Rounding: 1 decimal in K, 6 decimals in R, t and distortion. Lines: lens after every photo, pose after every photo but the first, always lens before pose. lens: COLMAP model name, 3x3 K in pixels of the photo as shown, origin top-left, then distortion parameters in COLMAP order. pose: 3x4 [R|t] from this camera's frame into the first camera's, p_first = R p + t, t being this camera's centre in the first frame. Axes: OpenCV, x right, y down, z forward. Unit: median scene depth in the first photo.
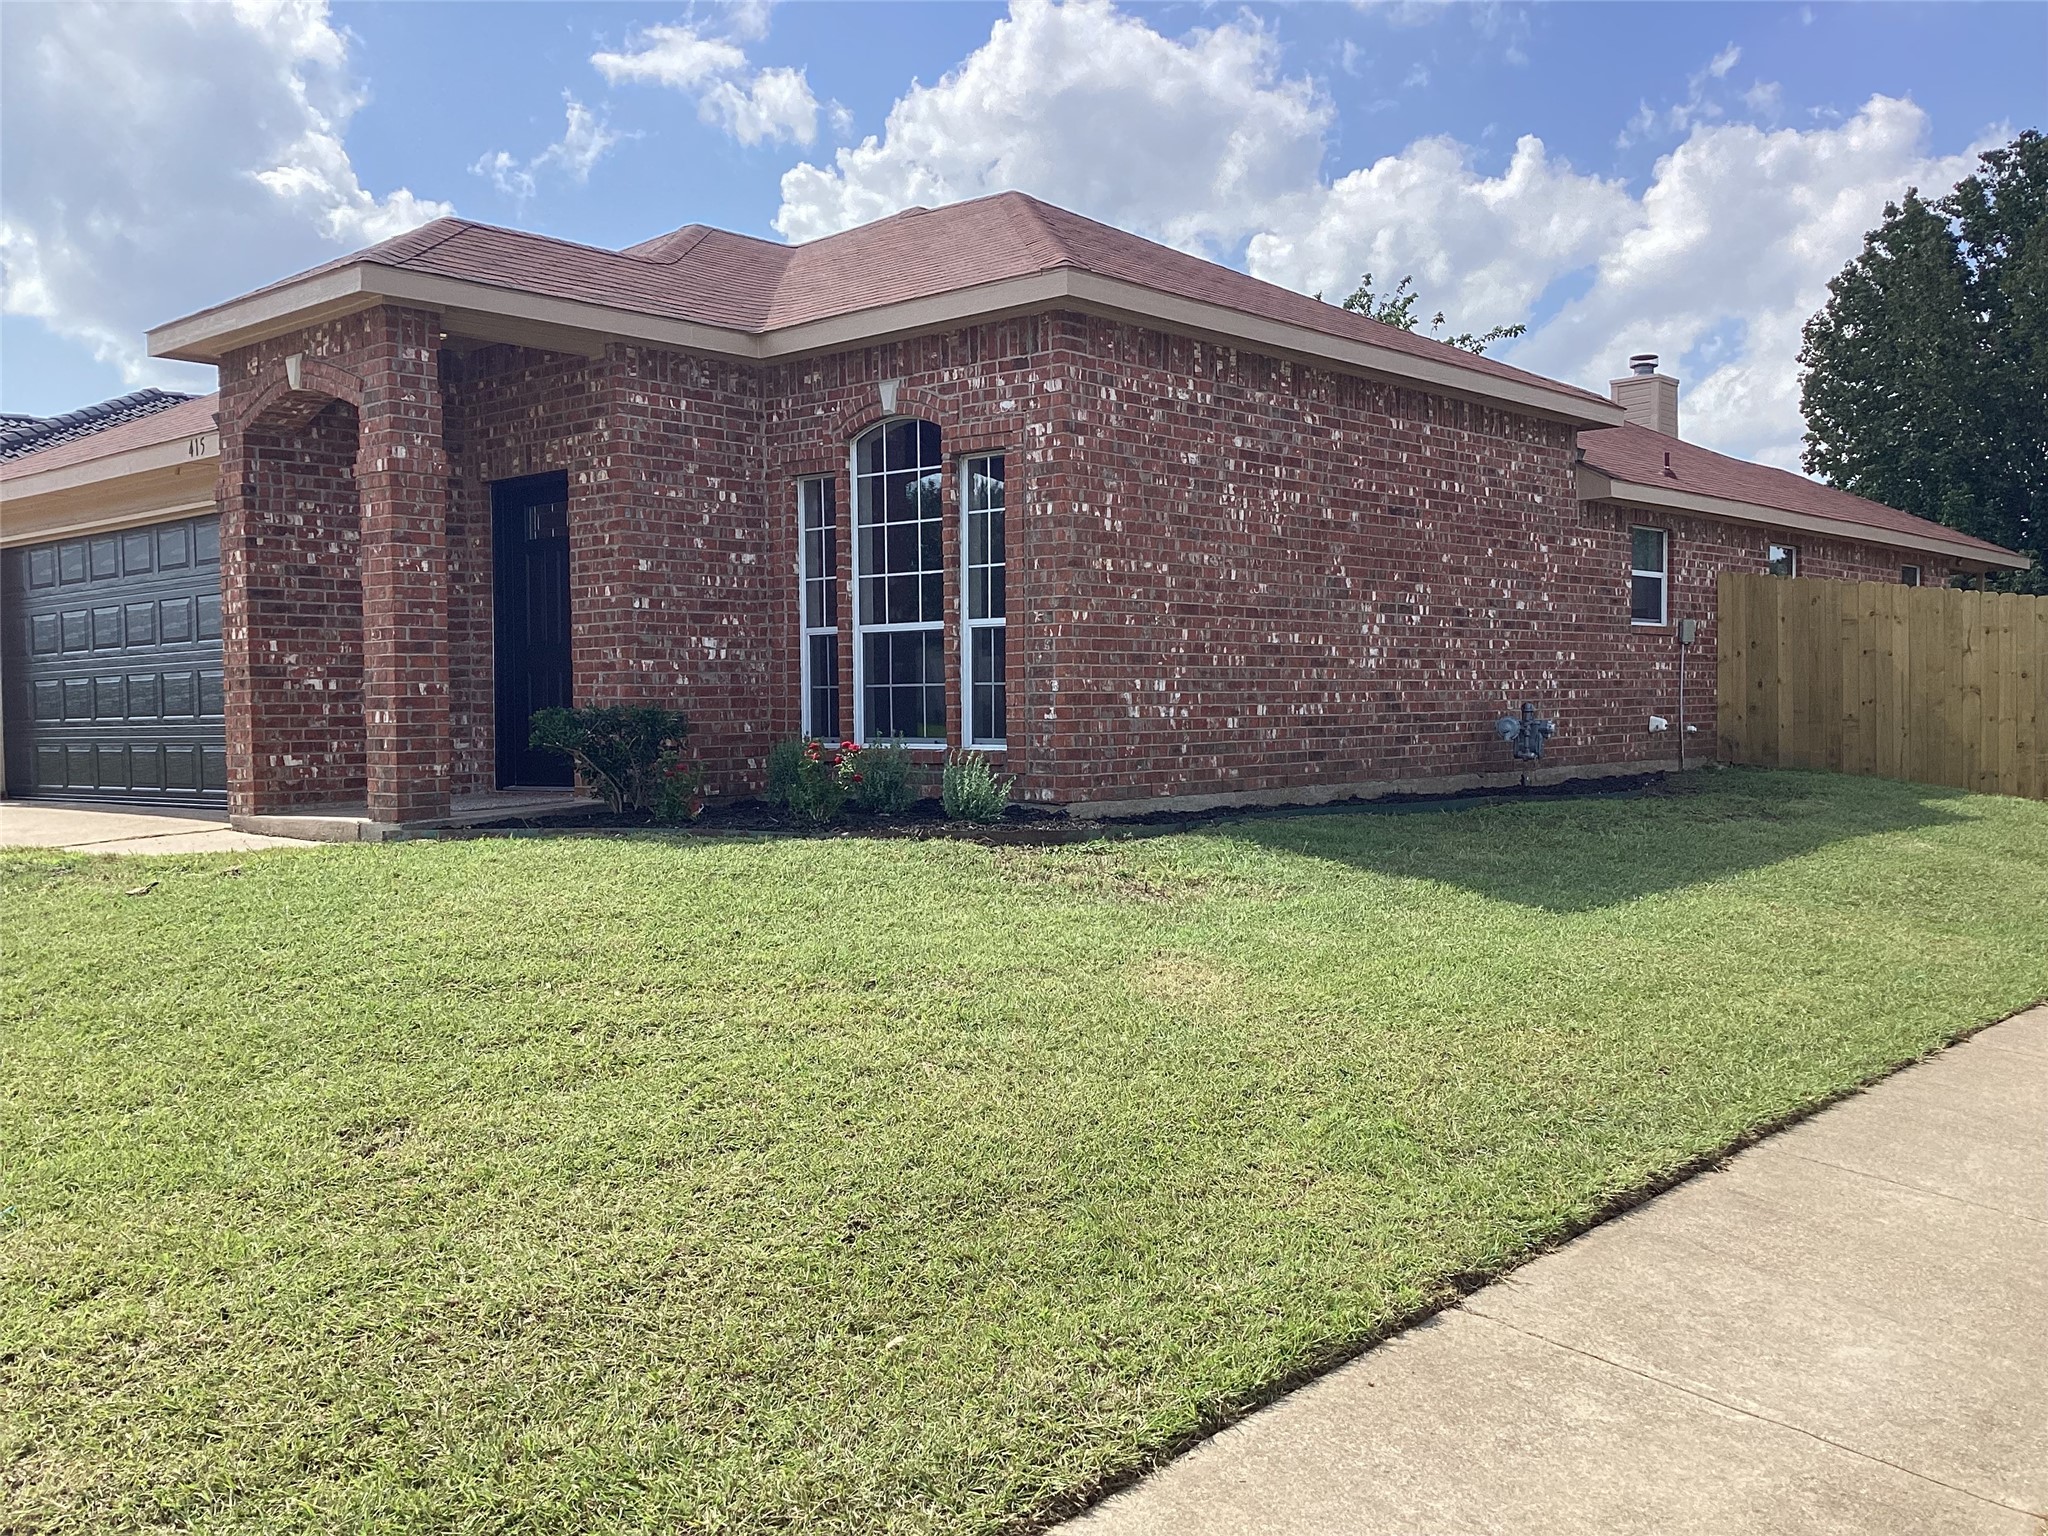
lens RADIAL K [[1867.4, 0, 1027.6], [0, 1867.4, 765.8], [0, 0, 1]] dist [0.037962, 0.000000]
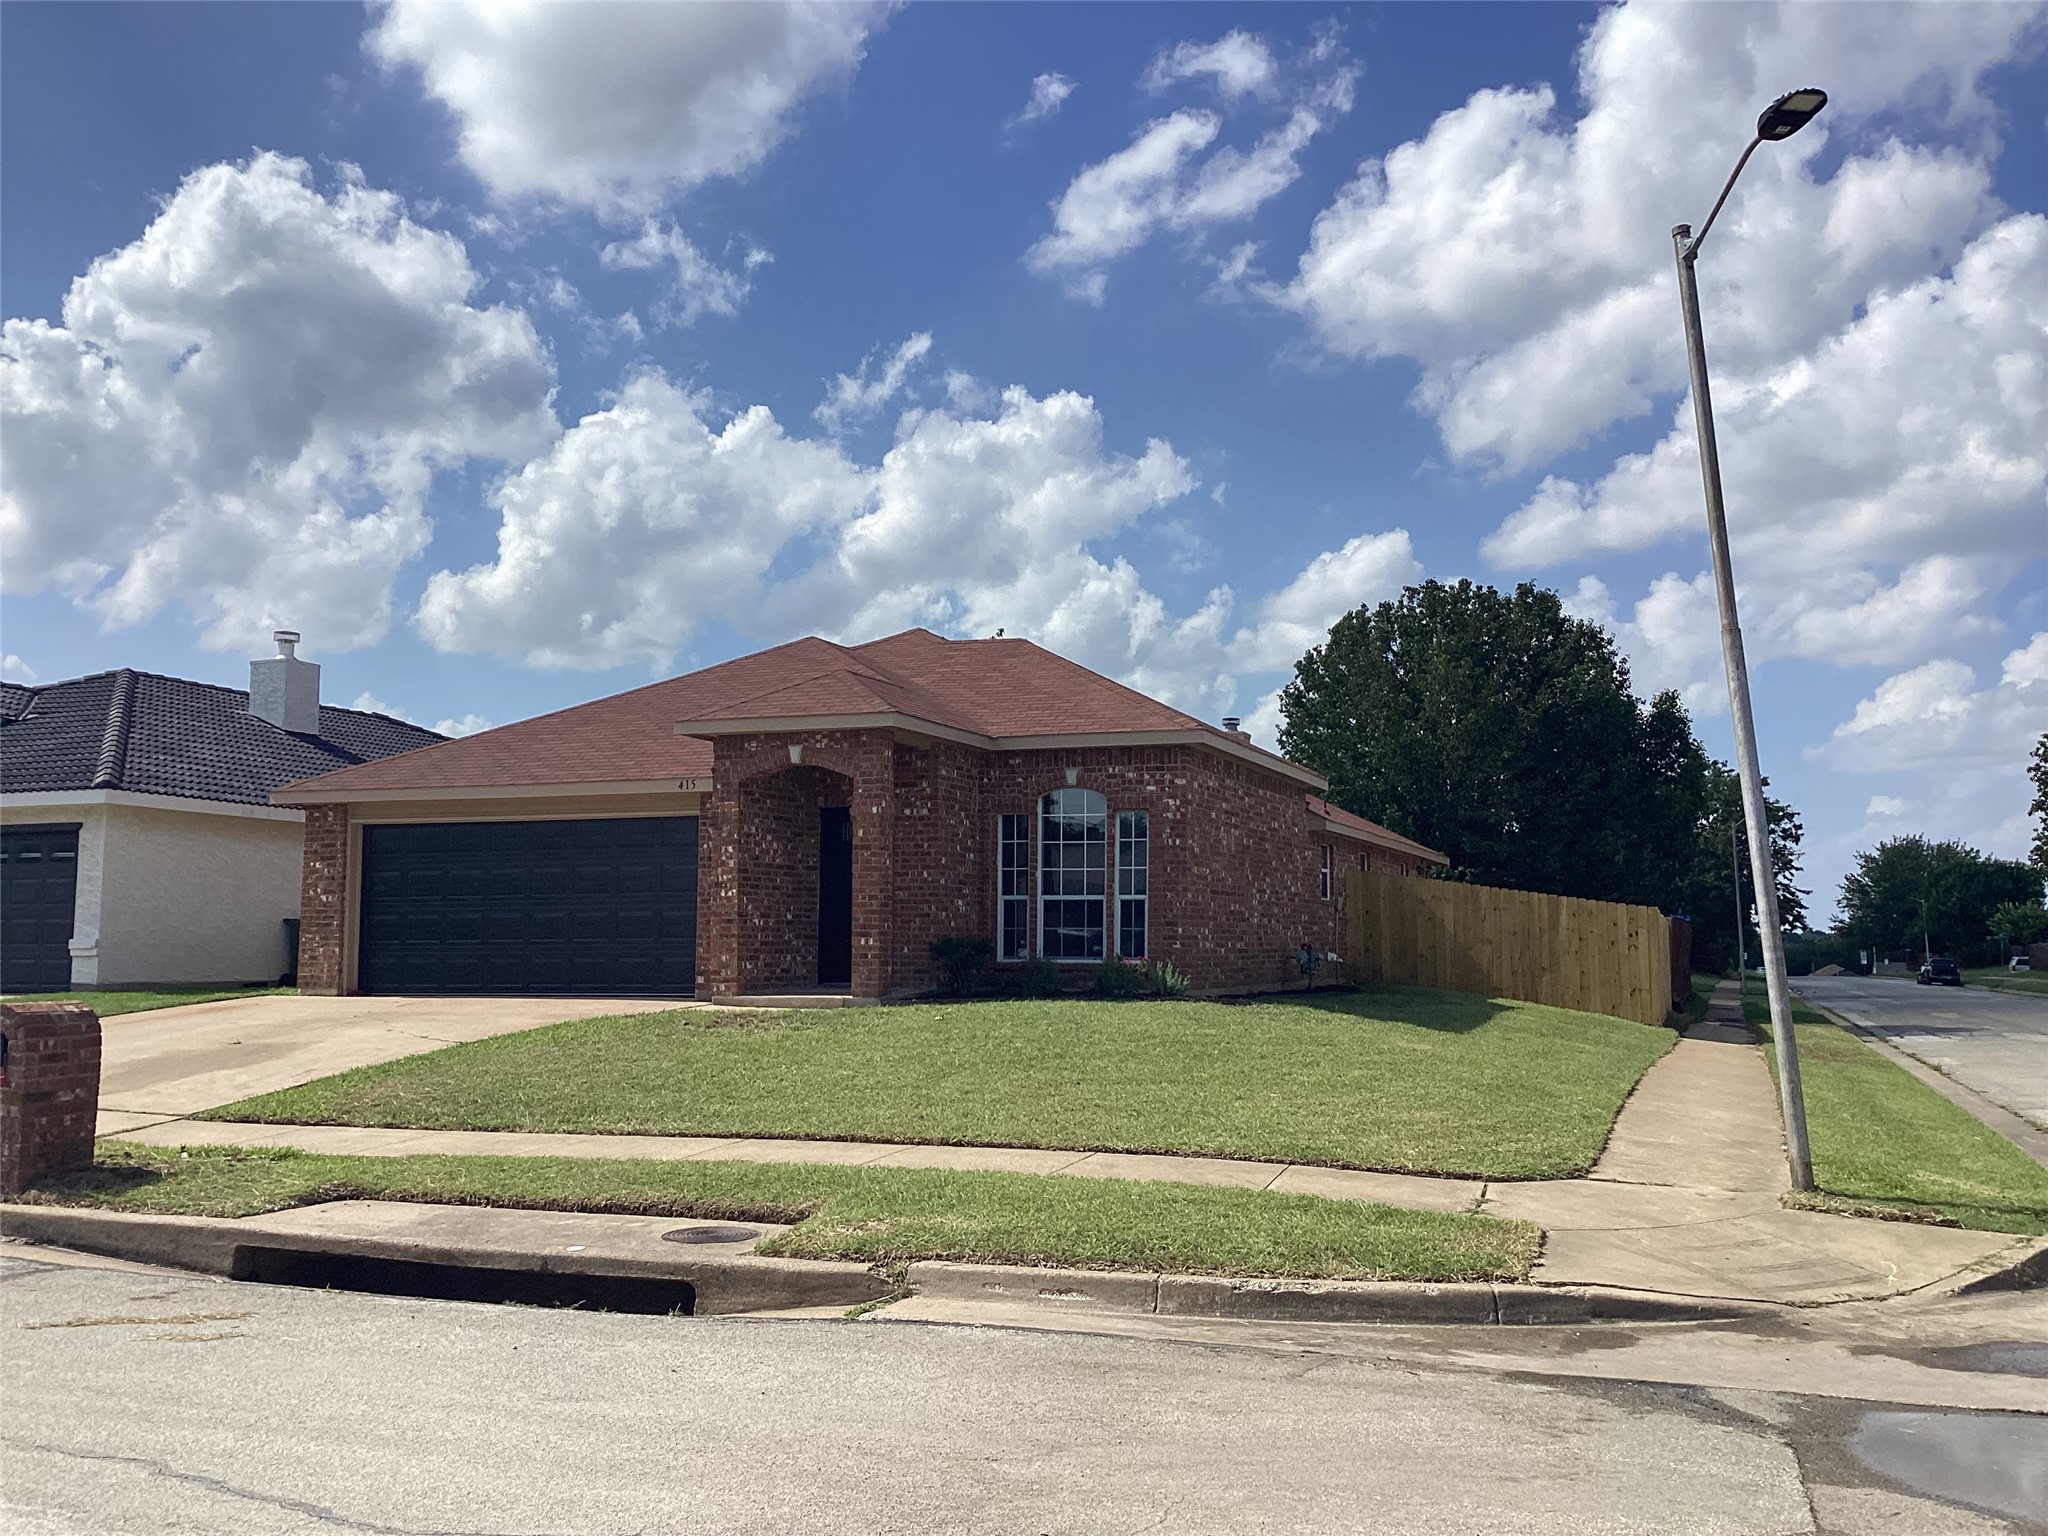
lens RADIAL K [[1867.4, 0, 1006.2], [0, 1867.4, 763.7], [0, 0, 1]] dist [0.037962, 0.000000]
pose [[0.936399, 0.049286, 0.347459, -0.791639], [-0.004094, 0.991556, -0.129615, 0.036119], [-0.350914, 0.119949, 0.928694, -0.740463]]
